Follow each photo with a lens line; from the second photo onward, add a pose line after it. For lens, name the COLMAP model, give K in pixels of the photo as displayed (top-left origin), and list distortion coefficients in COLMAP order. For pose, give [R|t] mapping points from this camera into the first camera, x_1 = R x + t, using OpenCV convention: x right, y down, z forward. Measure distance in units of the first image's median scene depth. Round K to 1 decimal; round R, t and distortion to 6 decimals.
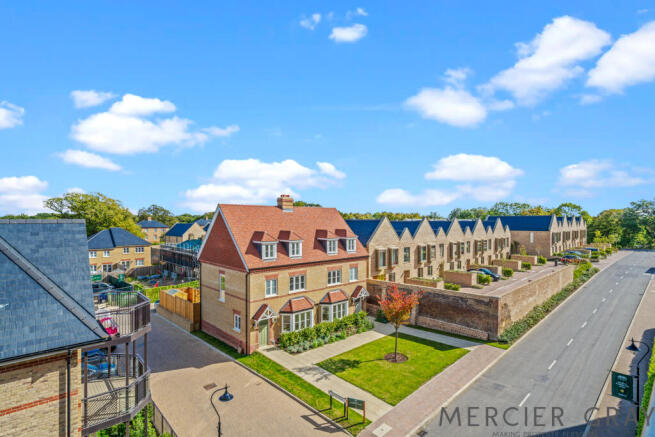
lens RADIAL K [[336.4, 0, 327.5], [0, 336.4, 218.5], [0, 0, 1]] dist [-0.000250, -0.000093]
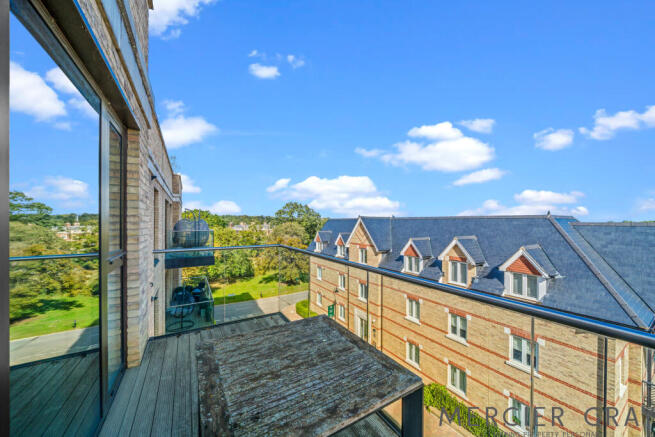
lens RADIAL K [[222.6, 0, 325.8], [0, 222.6, 222.5], [0, 0, 1]] dist [-0.000319, -0.000027]
pose [[-0.189761, 0.000862, -0.981830, 0.270224], [-0.000539, 0.999999, 0.000982, 0.003246], [0.981830, 0.000716, -0.189760, 0.107657]]
